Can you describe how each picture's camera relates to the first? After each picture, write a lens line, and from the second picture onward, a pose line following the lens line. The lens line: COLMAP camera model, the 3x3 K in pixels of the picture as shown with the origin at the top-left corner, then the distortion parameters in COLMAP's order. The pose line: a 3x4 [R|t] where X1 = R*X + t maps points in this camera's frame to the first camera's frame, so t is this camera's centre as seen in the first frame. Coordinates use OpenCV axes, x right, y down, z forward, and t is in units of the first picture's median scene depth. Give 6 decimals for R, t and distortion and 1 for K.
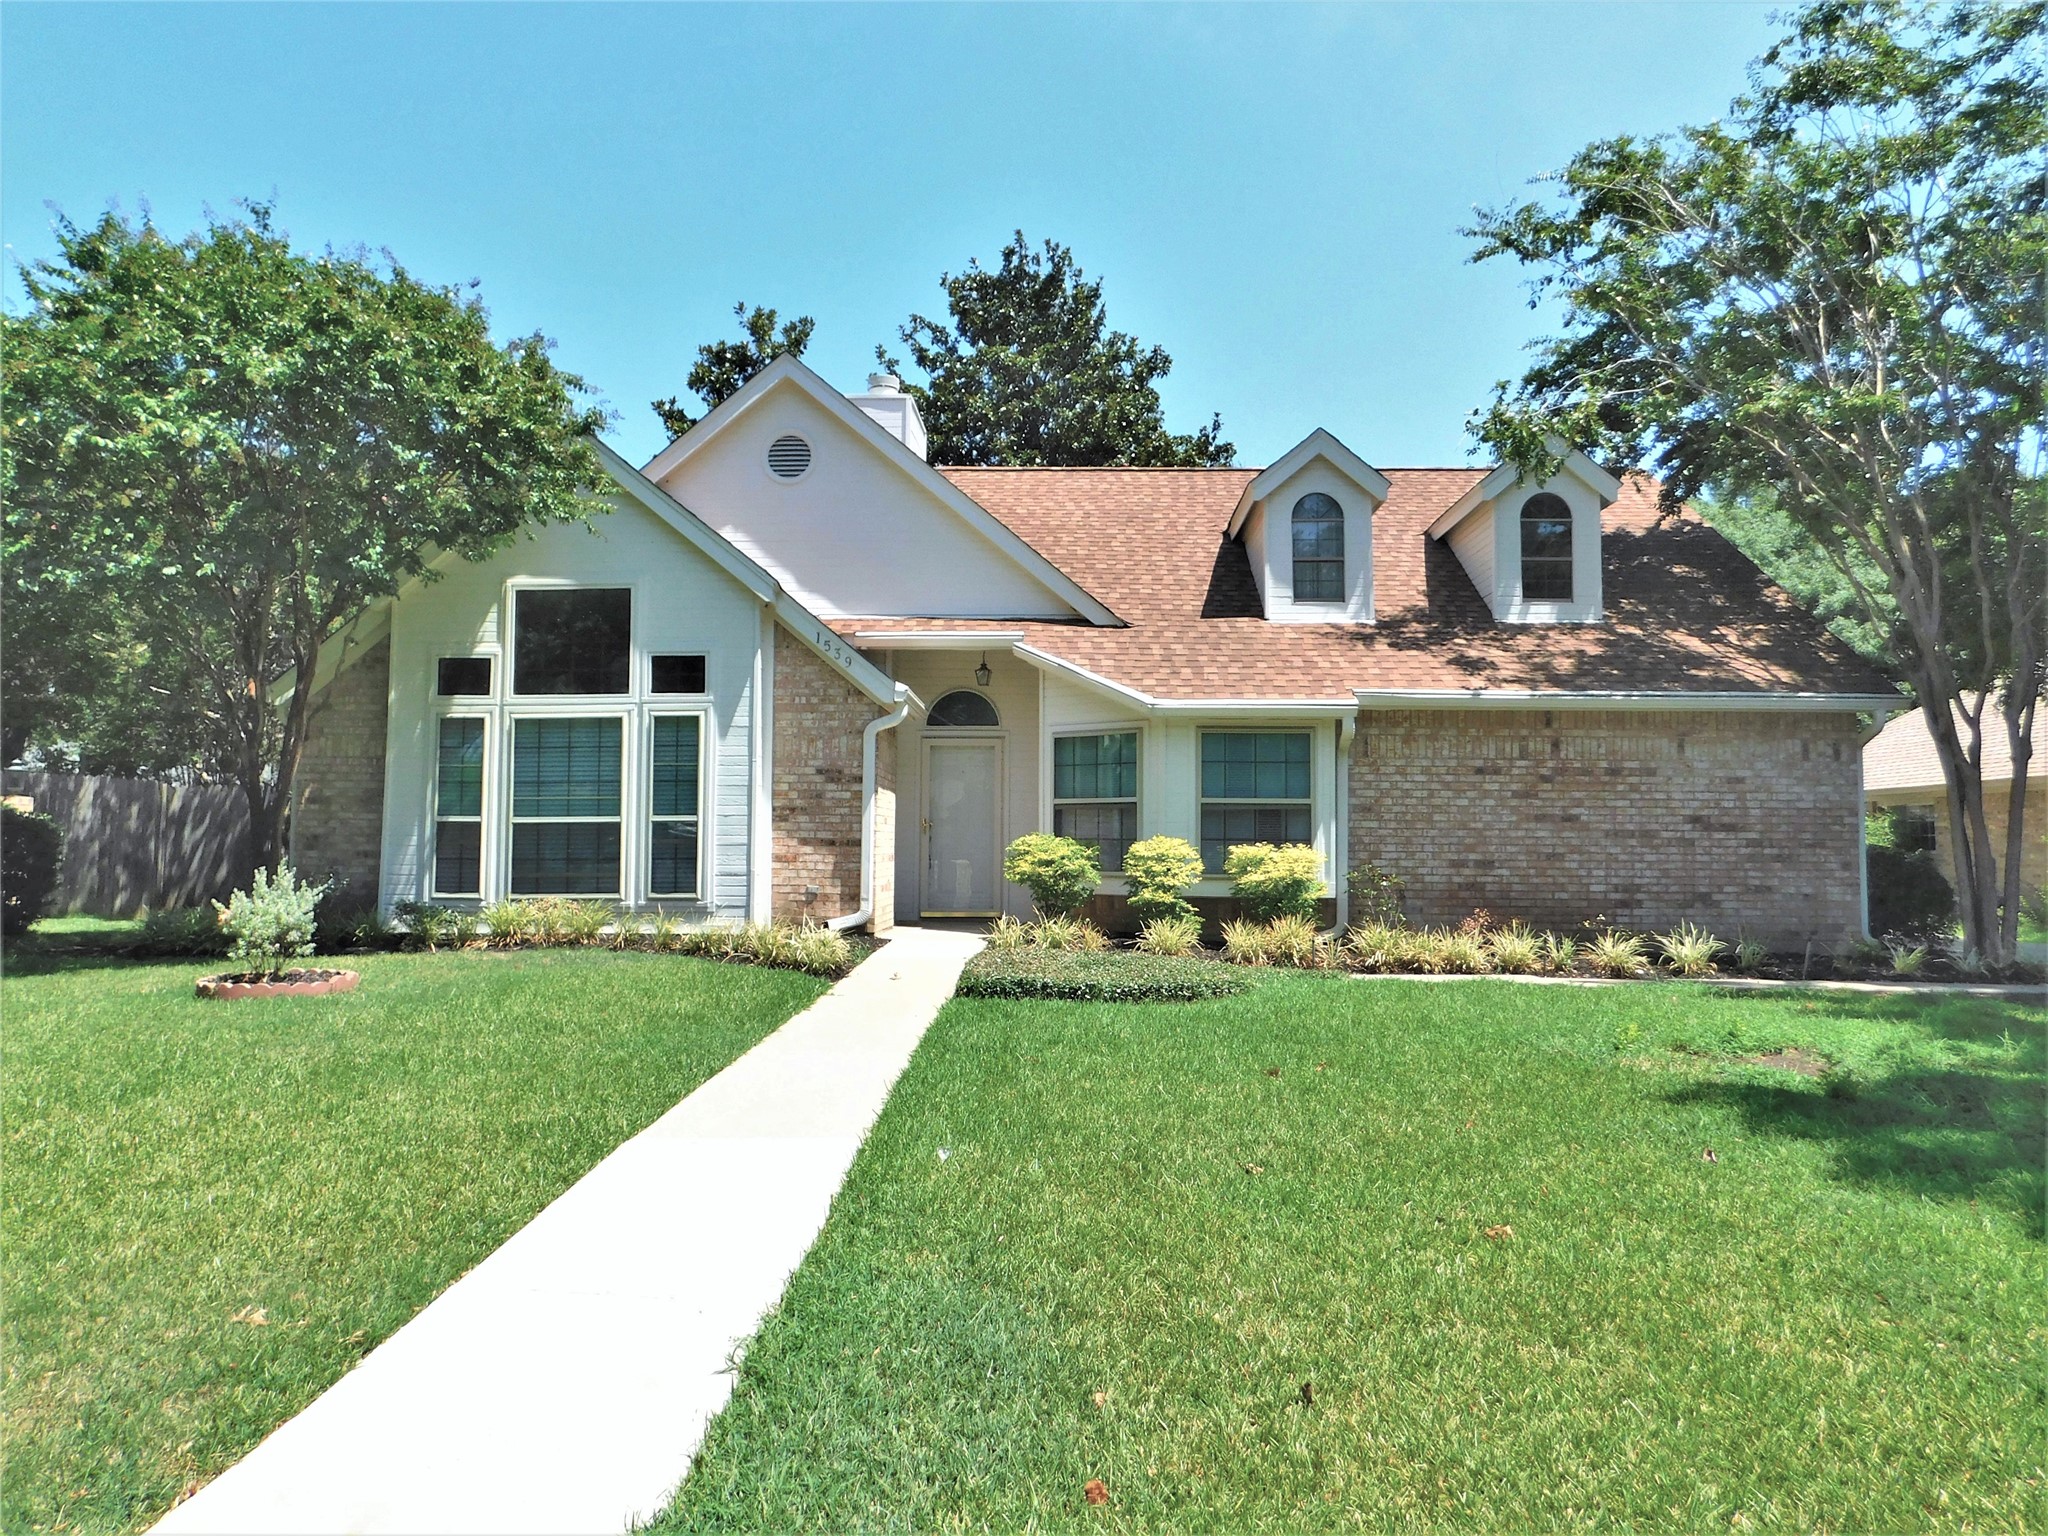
lens RADIAL K [[1453.8, 0, 1024.0], [0, 1453.8, 768.0], [0, 0, 1]] dist [-0.059104, 0.066801]
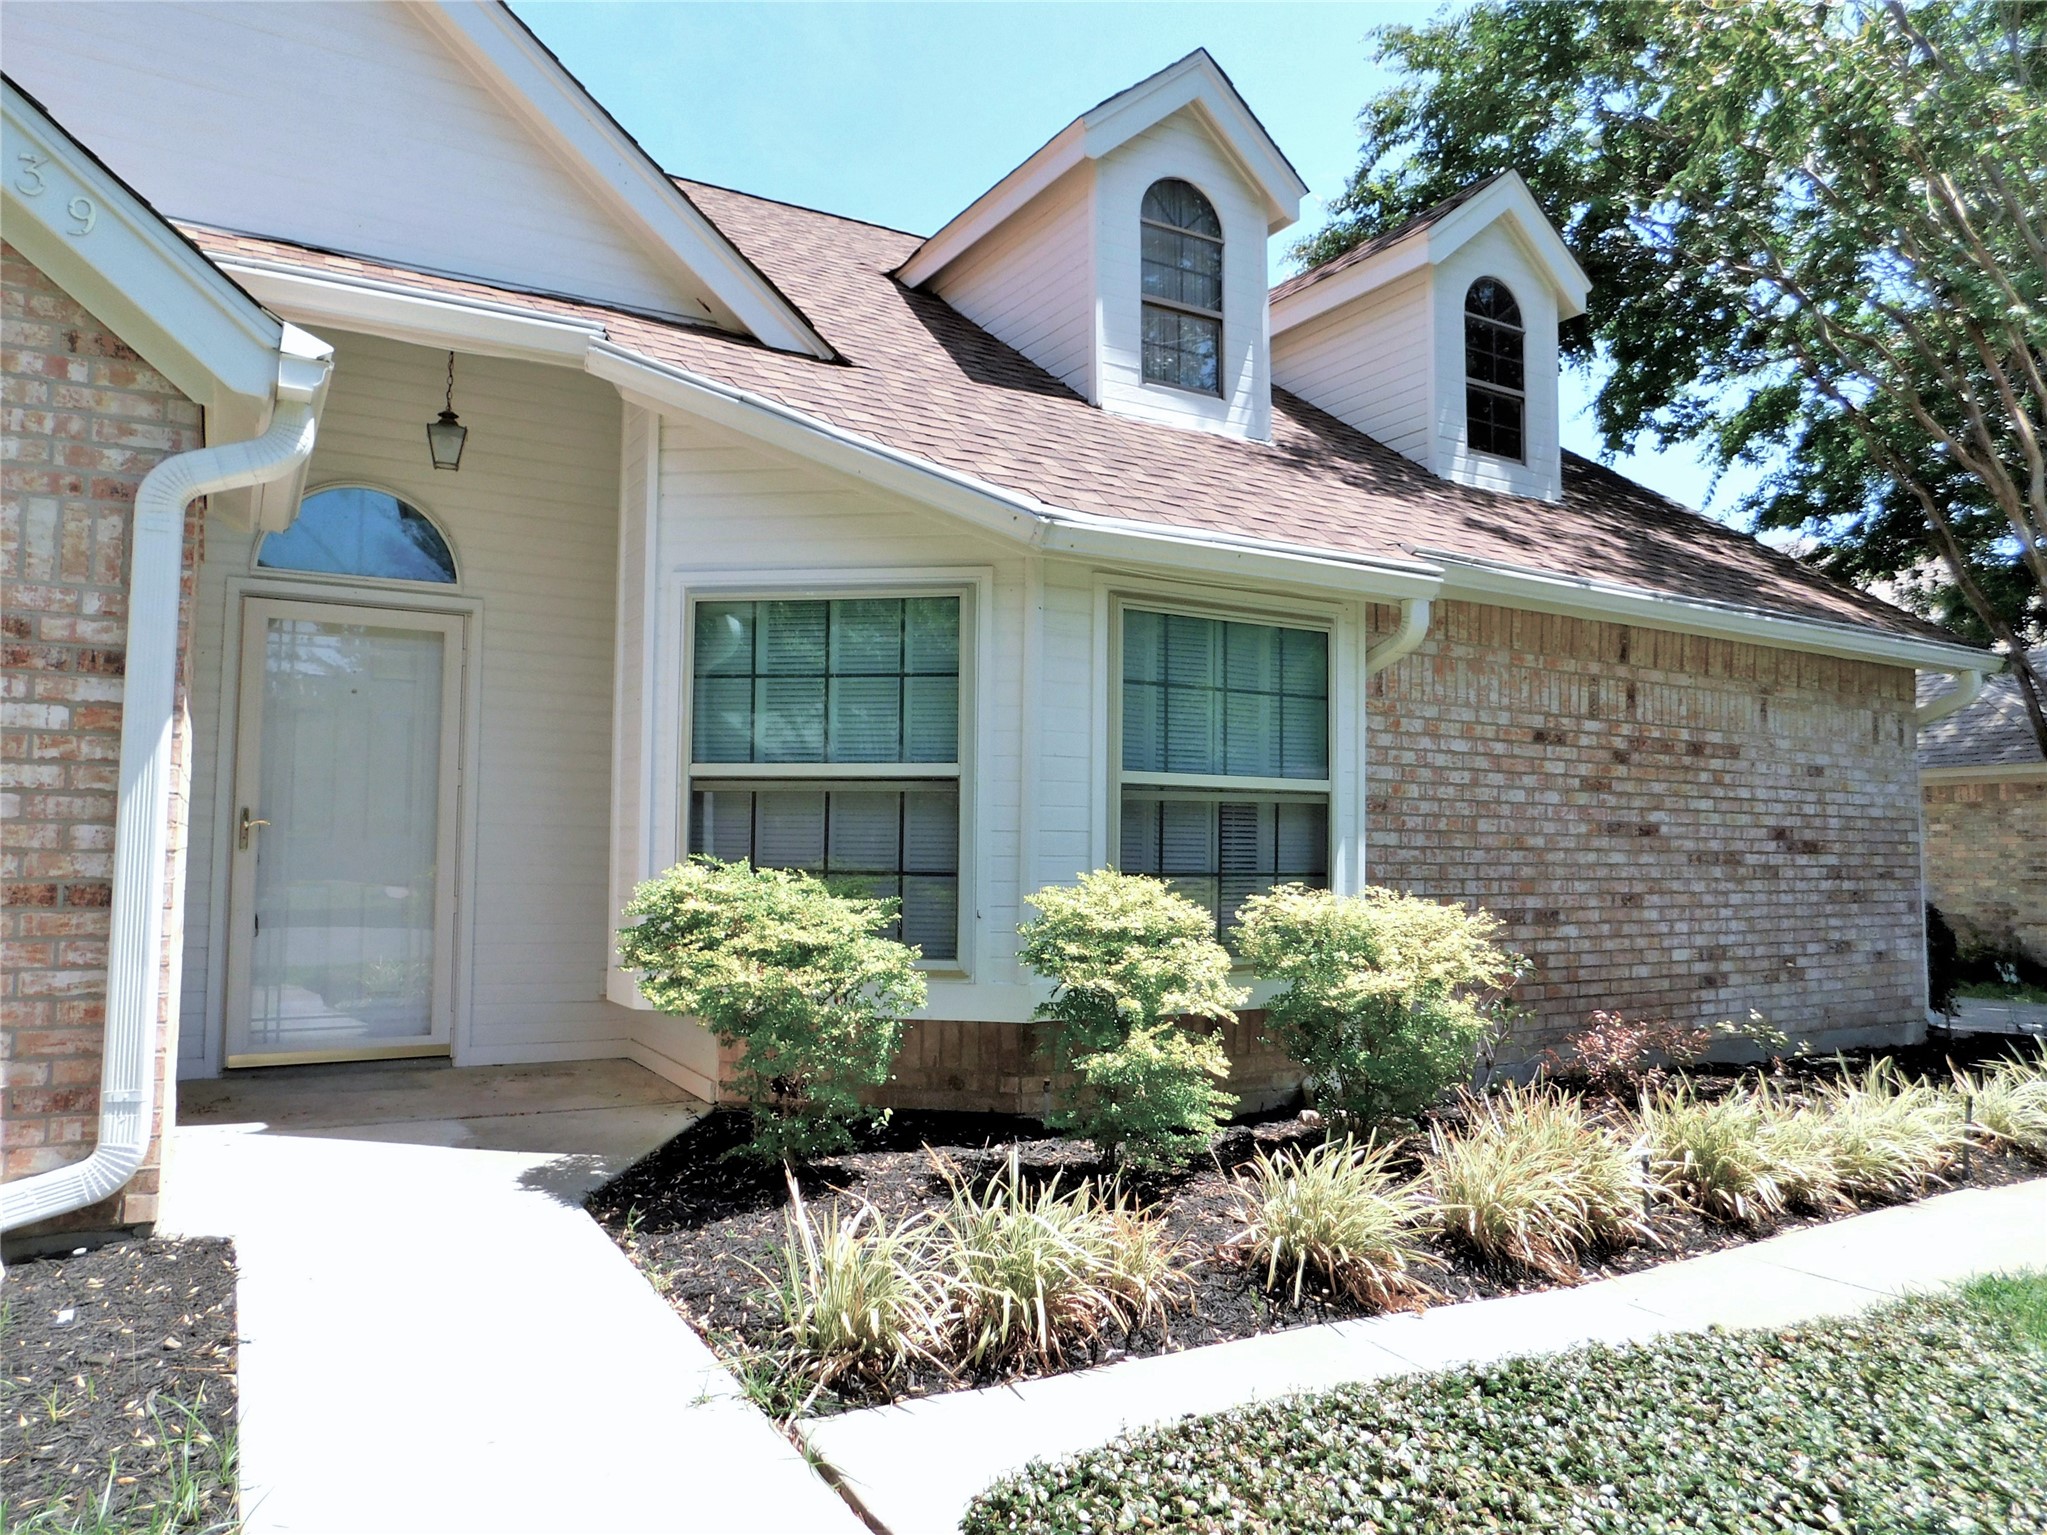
lens RADIAL K [[1397.4, 0, 1046.2], [0, 1397.4, 761.8], [0, 0, 1]] dist [-0.042739, -0.000333]
pose [[0.839480, 0.036106, 0.542190, -0.103136], [-0.037647, 0.999257, -0.008254, 0.021977], [-0.542085, -0.013483, 0.840215, 0.681876]]
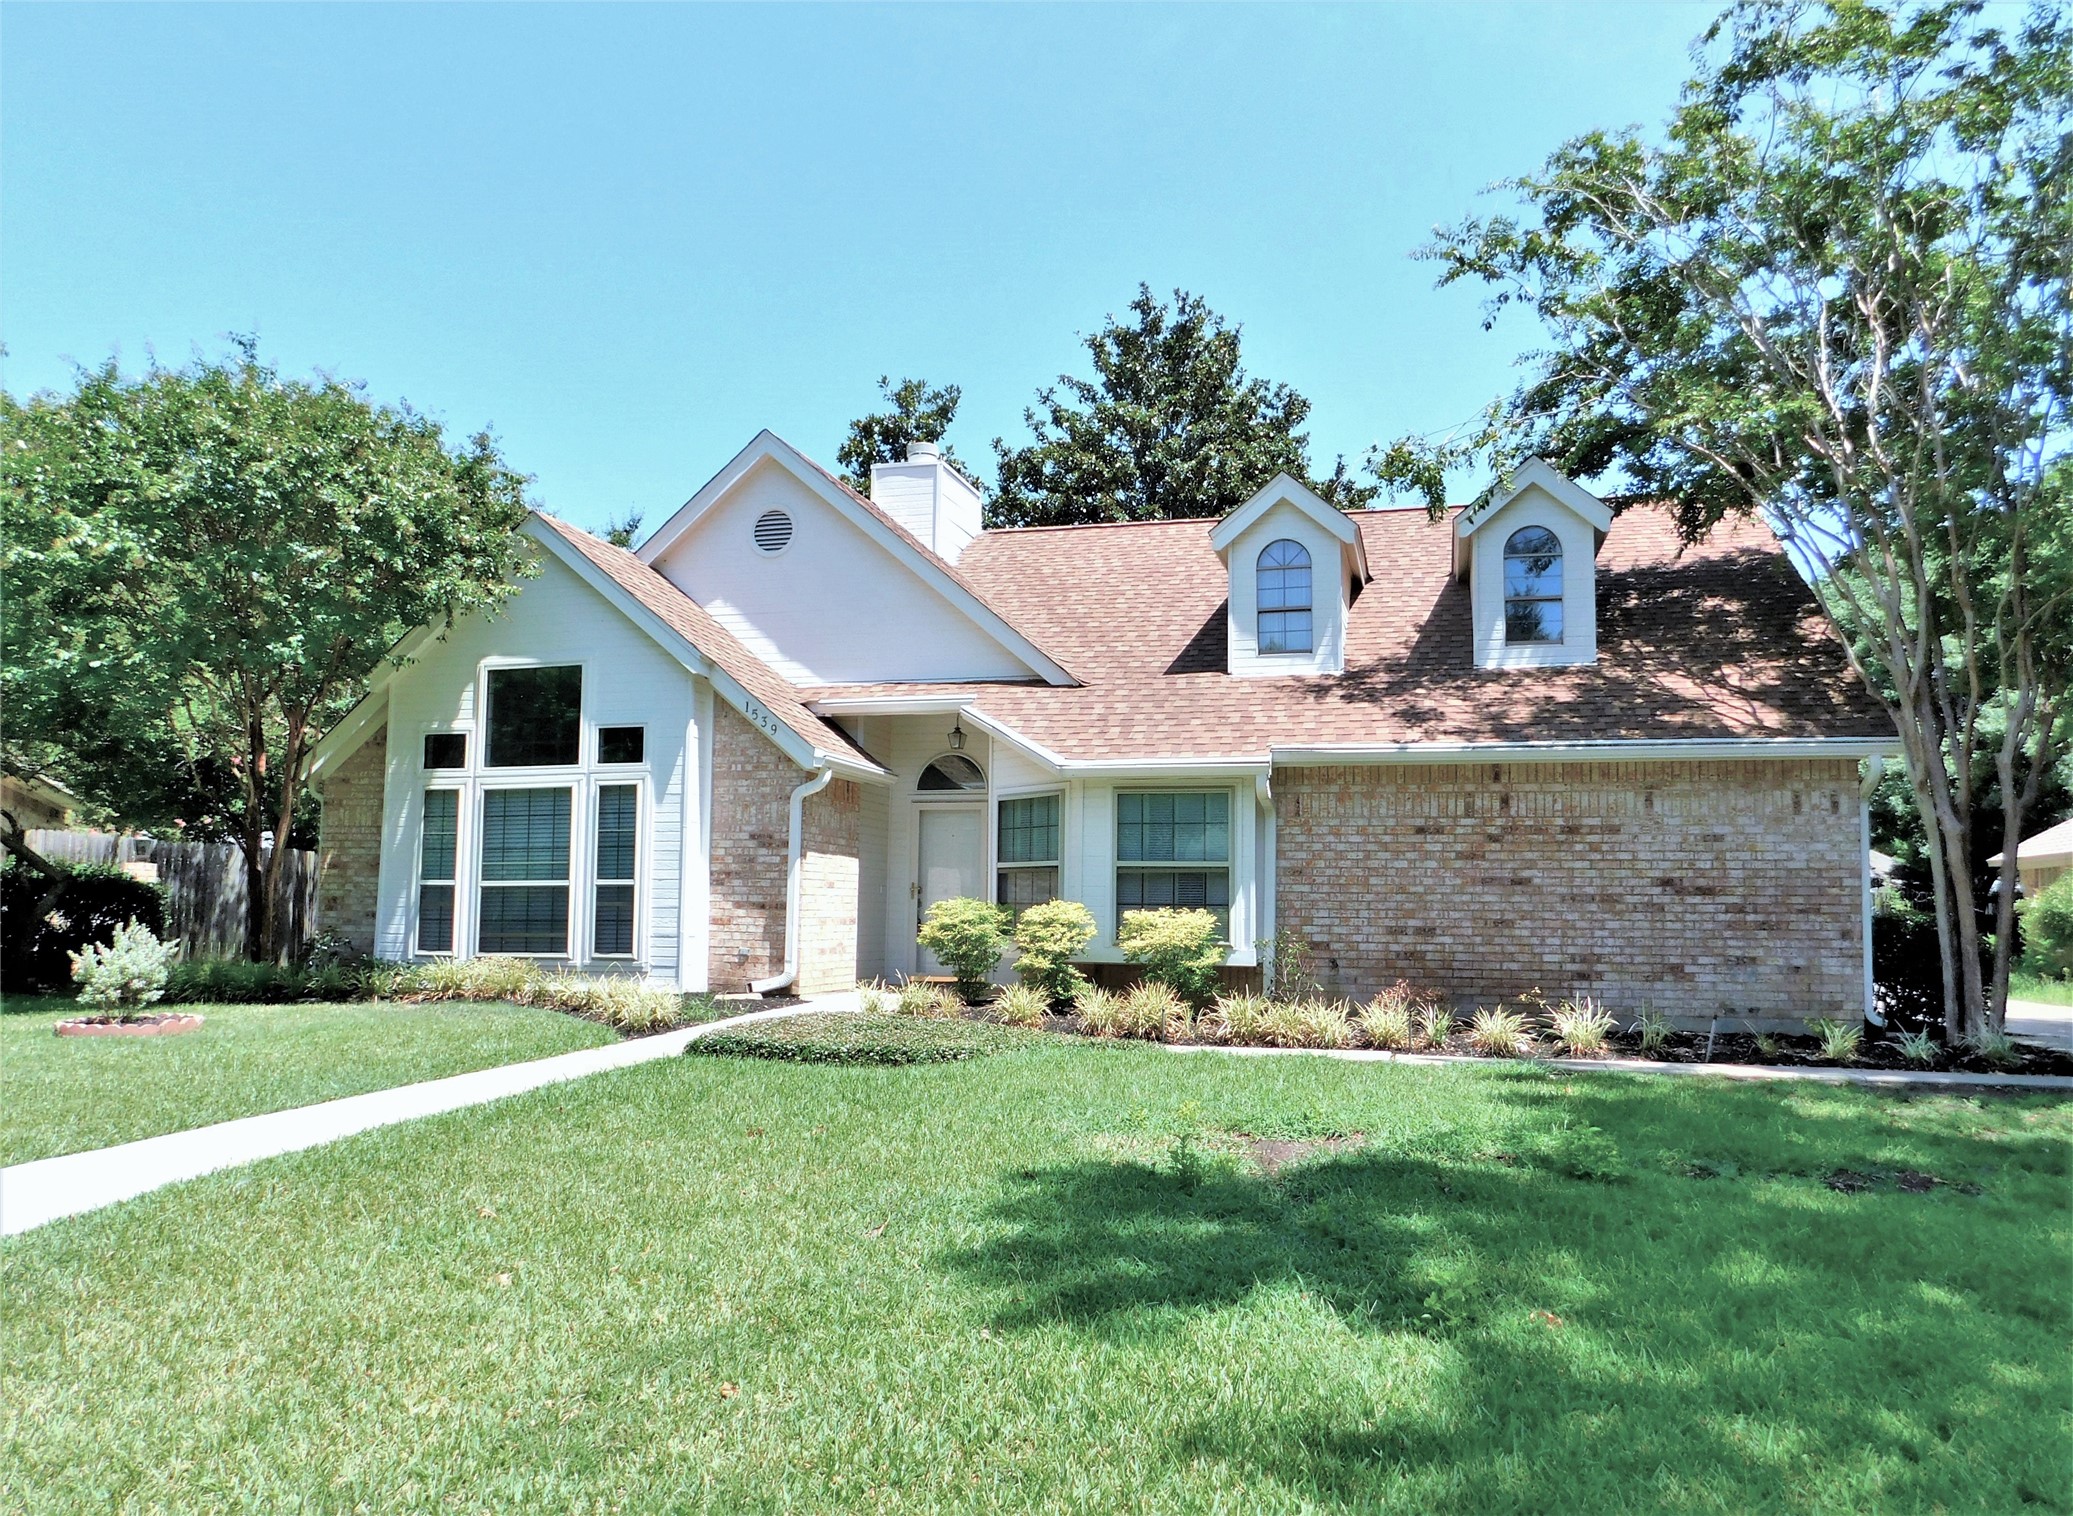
lens RADIAL K [[1508.2, 0, 1046.7], [0, 1508.2, 795.7], [0, 0, 1]] dist [-0.099757, 0.136526]
pose [[0.974096, -0.014069, -0.225698, 0.300924], [0.008488, 0.999634, -0.025677, 0.002538], [0.225977, 0.023096, 0.973859, 0.010921]]
